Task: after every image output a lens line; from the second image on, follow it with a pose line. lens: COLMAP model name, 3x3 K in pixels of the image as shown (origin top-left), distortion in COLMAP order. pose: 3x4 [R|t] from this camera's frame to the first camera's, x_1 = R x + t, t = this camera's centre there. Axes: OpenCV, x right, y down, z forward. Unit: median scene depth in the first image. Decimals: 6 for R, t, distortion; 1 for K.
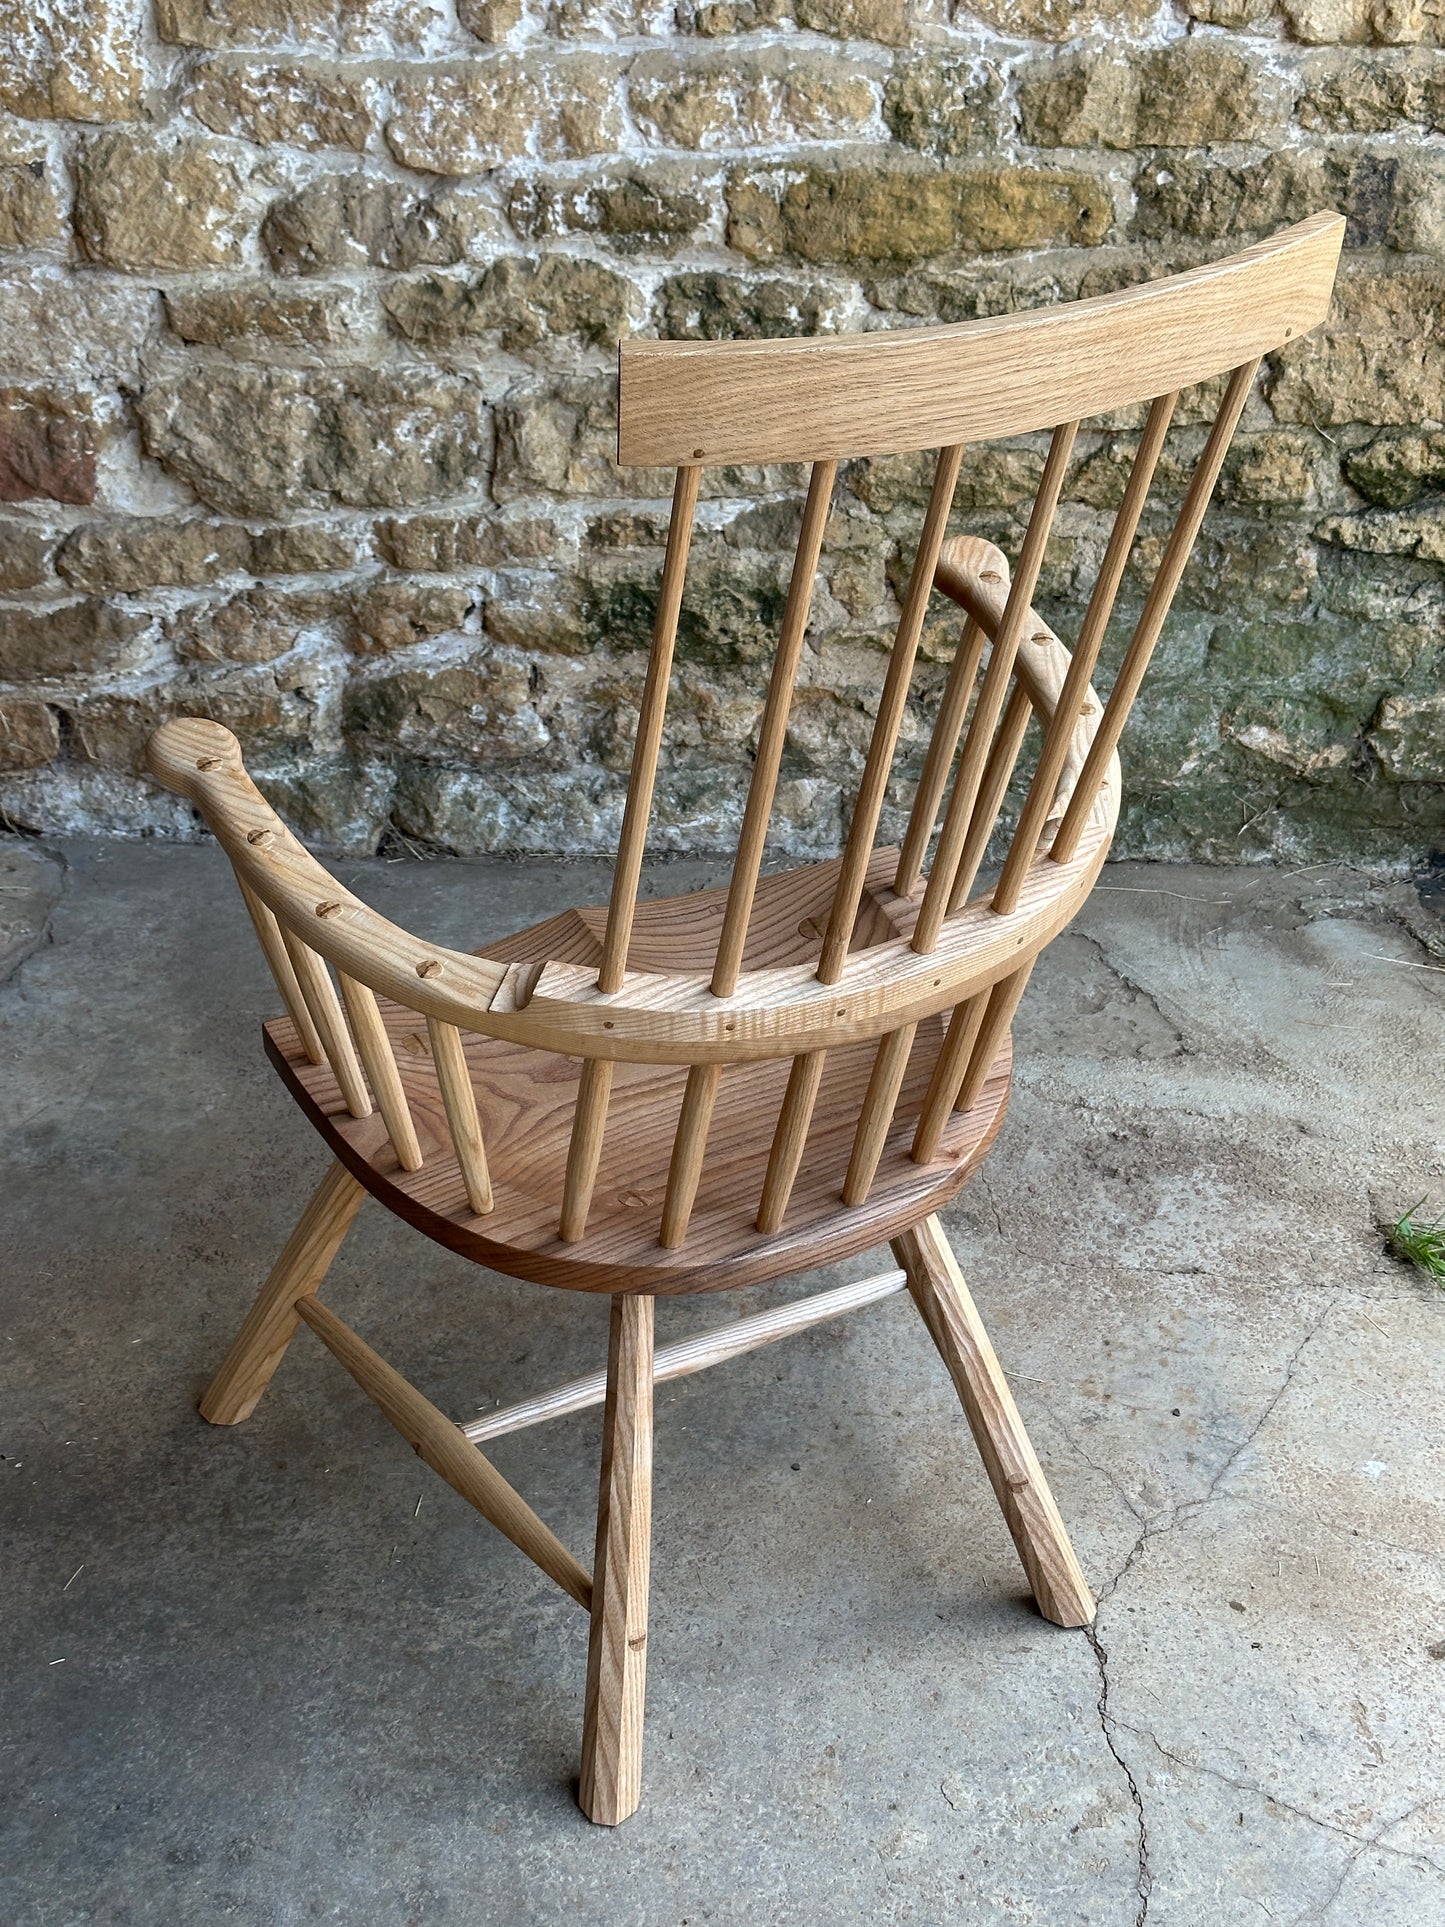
lens RADIAL K [[2682.7, 0, 714.7], [0, 2682.7, 971.2], [0, 0, 1]] dist [0.176632, -0.426753]
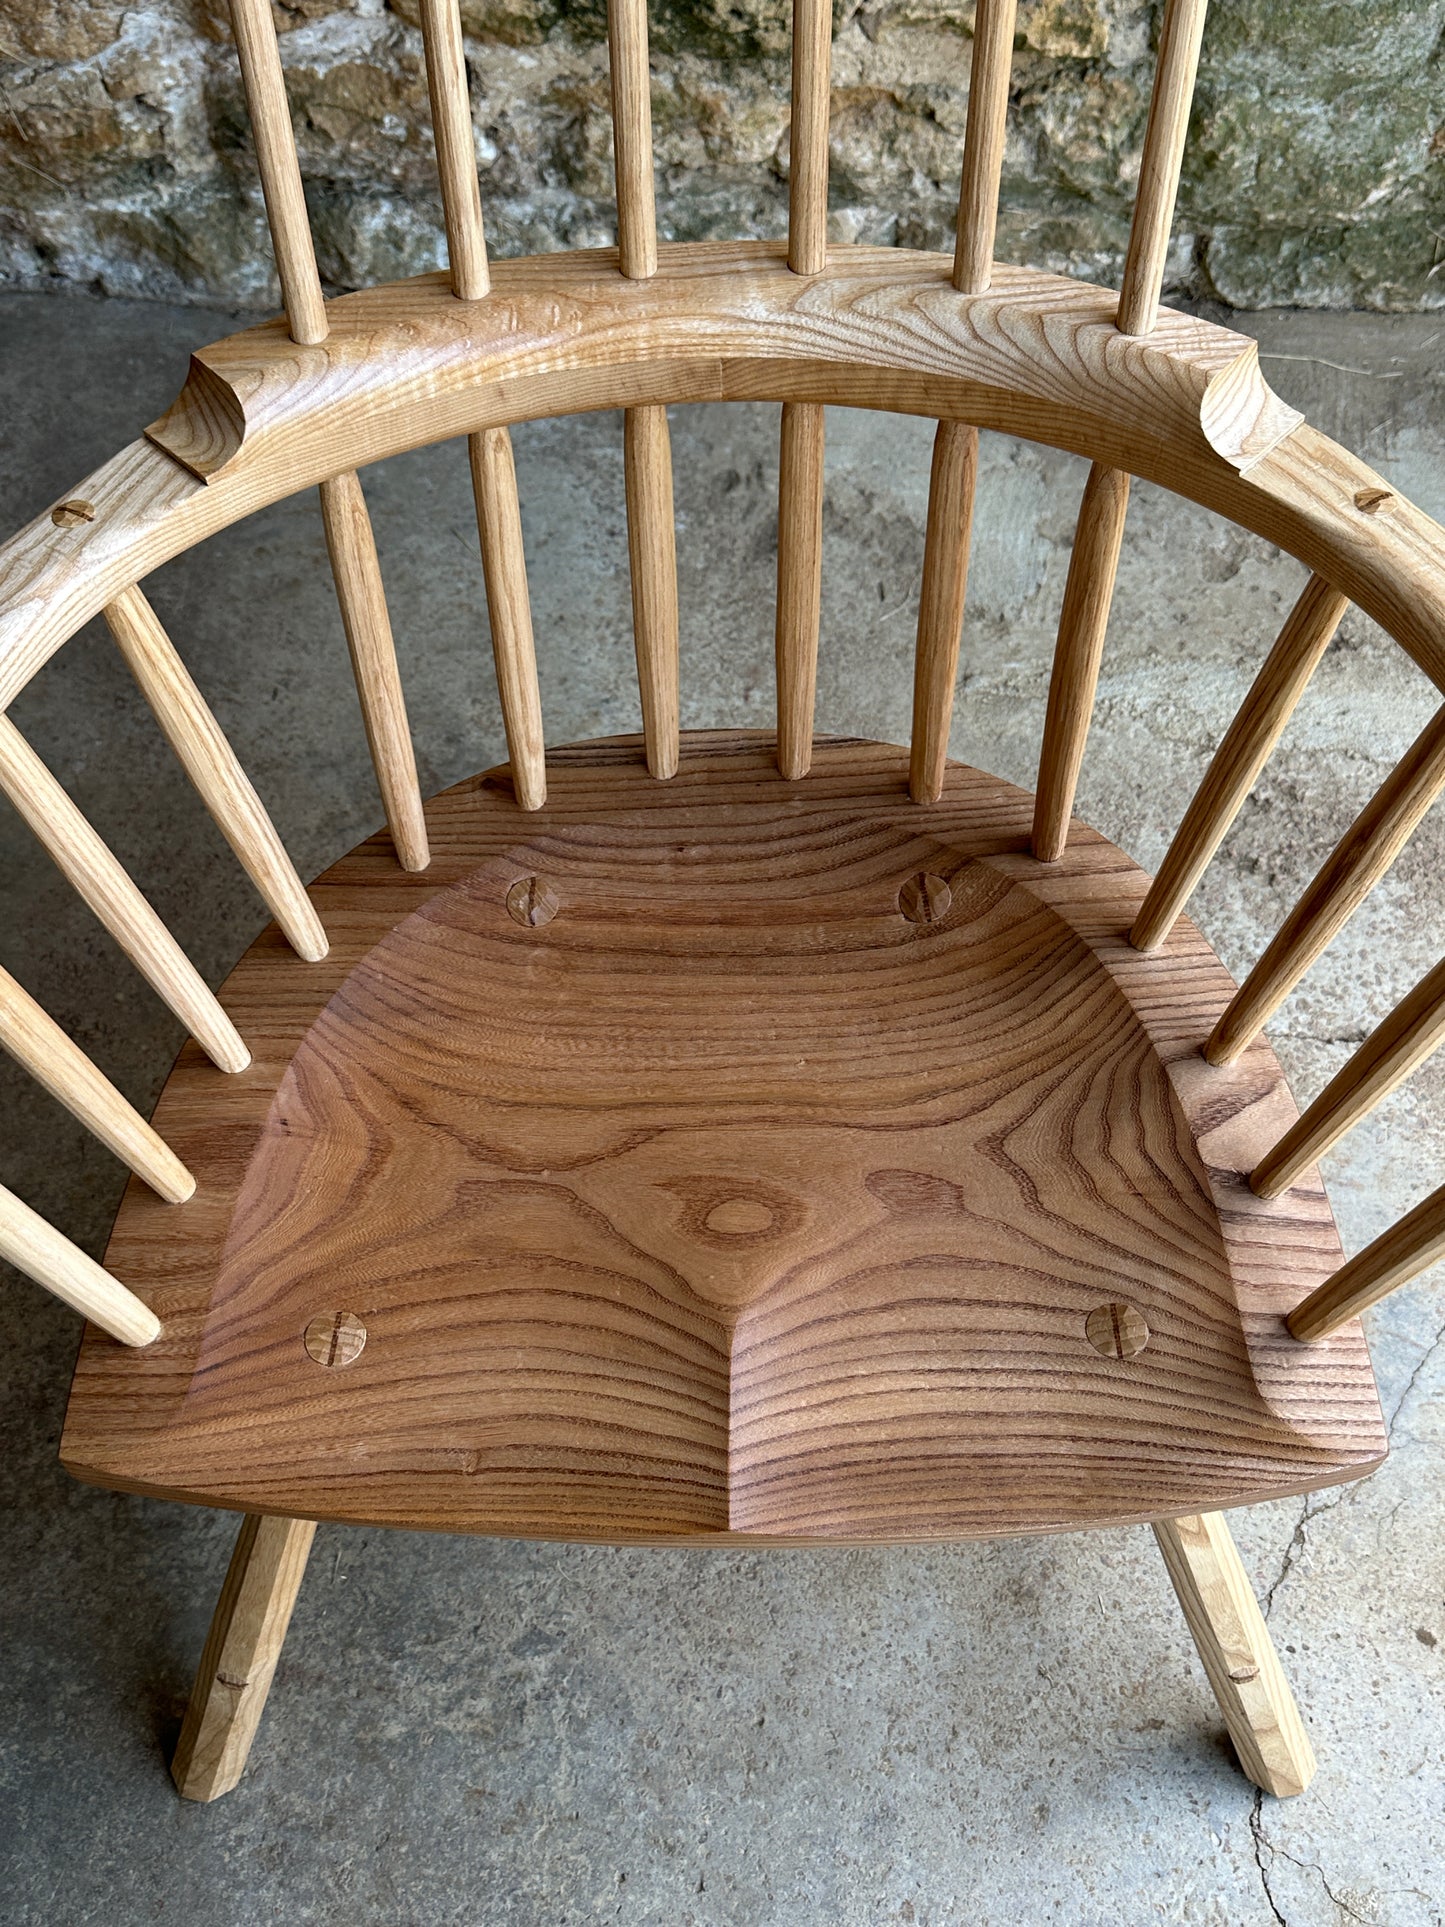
lens RADIAL K [[1953.3, 0, 722.5], [0, 1953.3, 963.5], [0, 0, 1]] dist [0.074113, -0.156838]
pose [[0.999865, -0.016417, -0.000651, -0.003879], [0.014709, 0.876757, 0.480708, -0.155832], [-0.007322, -0.480653, 0.876880, 0.446978]]
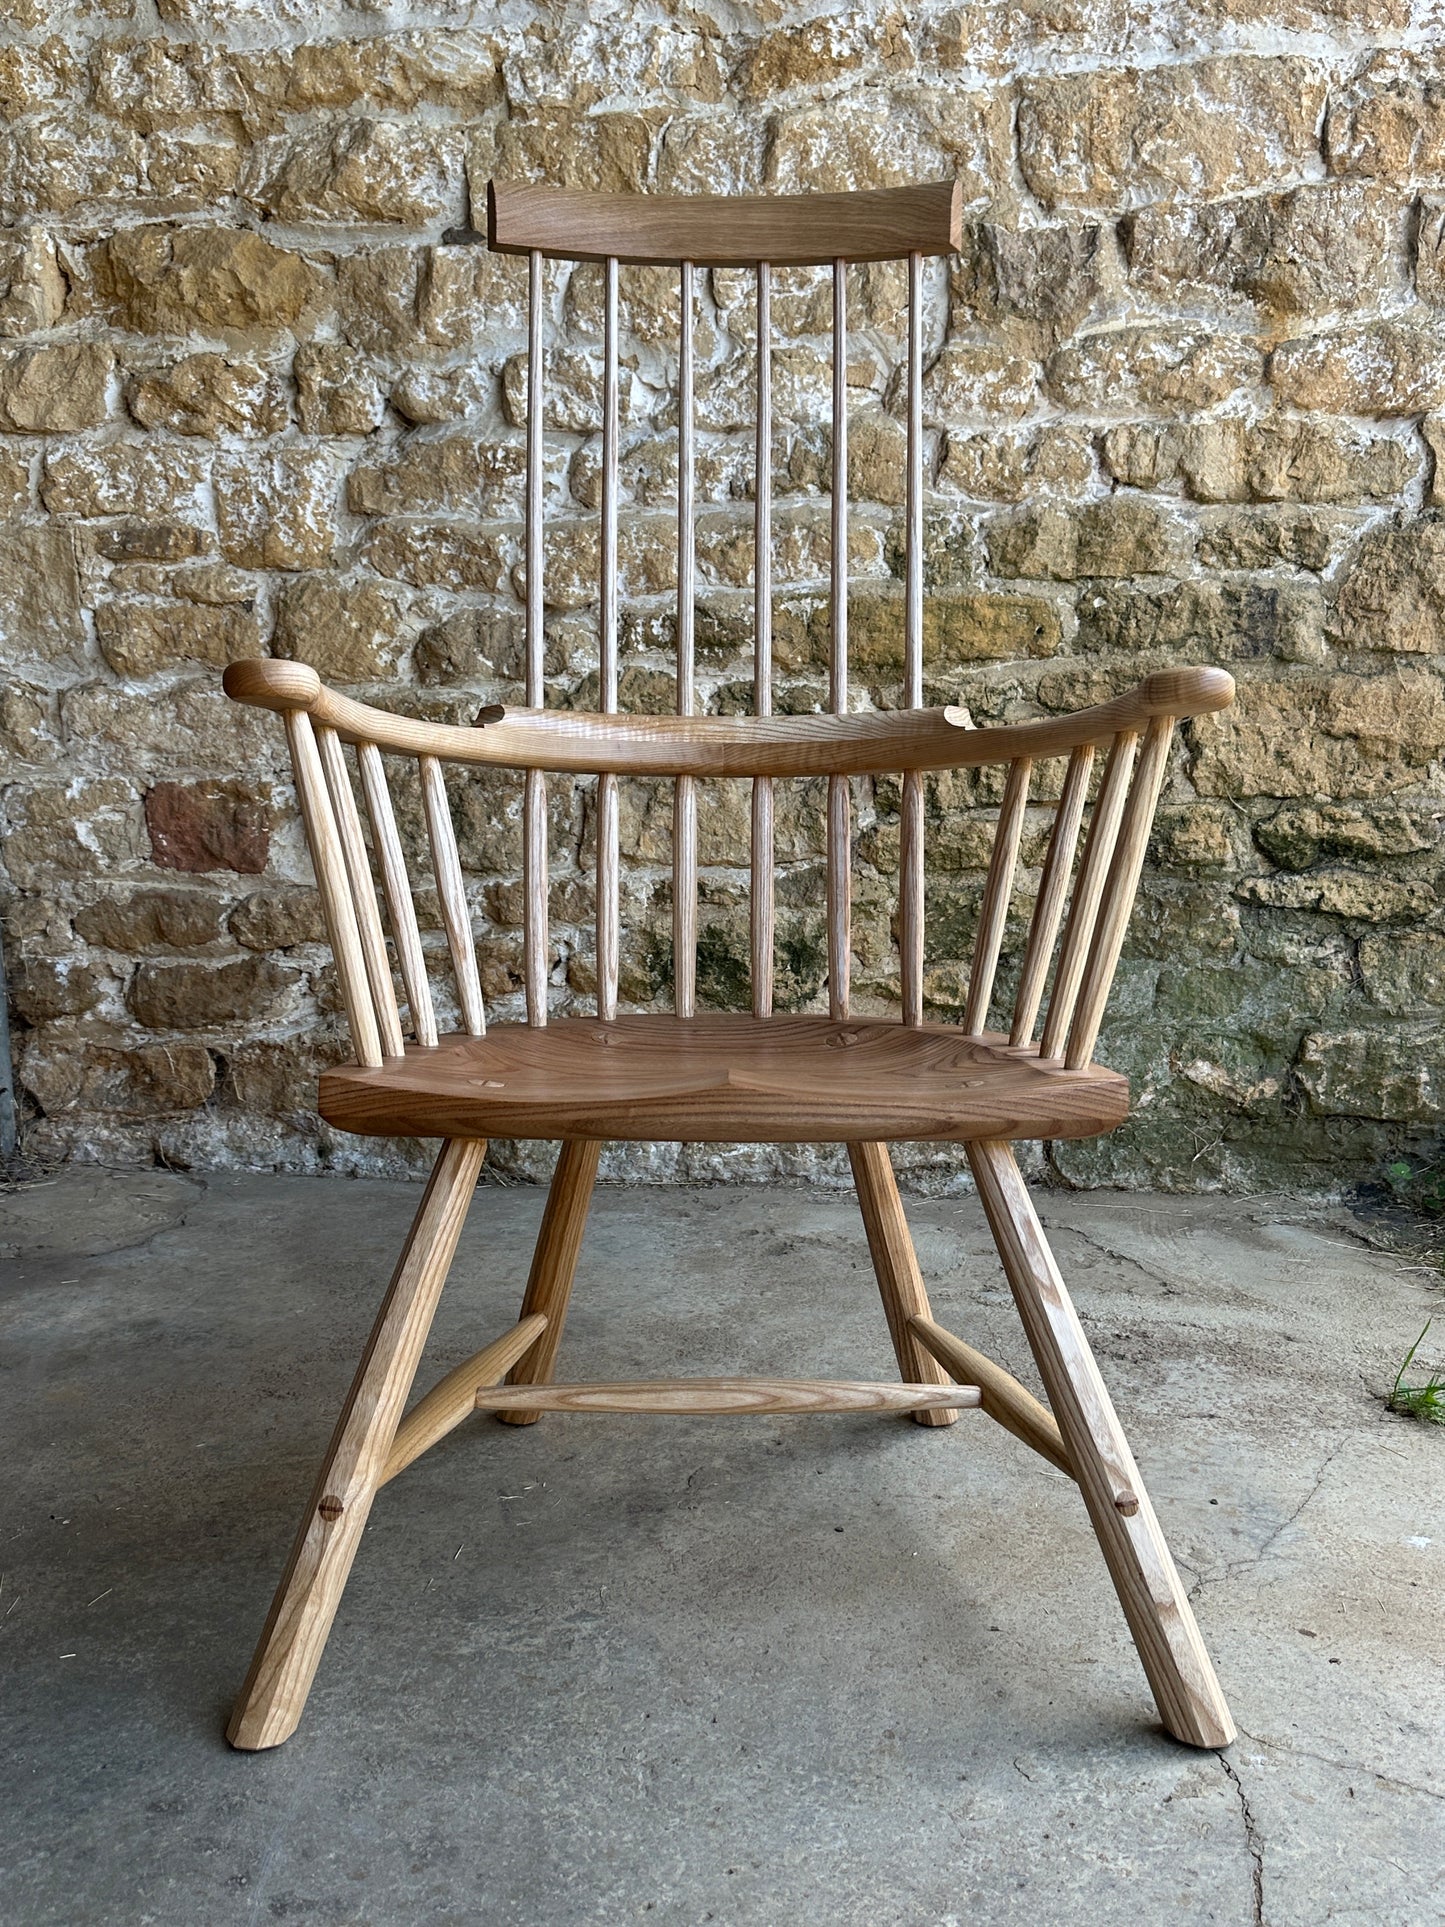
lens RADIAL K [[1849.7, 0, 719.4], [0, 1849.7, 964.1], [0, 0, 1]] dist [0.177273, -0.365281]
pose [[0.999906, 0.010245, -0.009077, -0.007996], [-0.013075, 0.911087, -0.412006, 0.220178], [0.004049, 0.412086, 0.911136, 0.221310]]
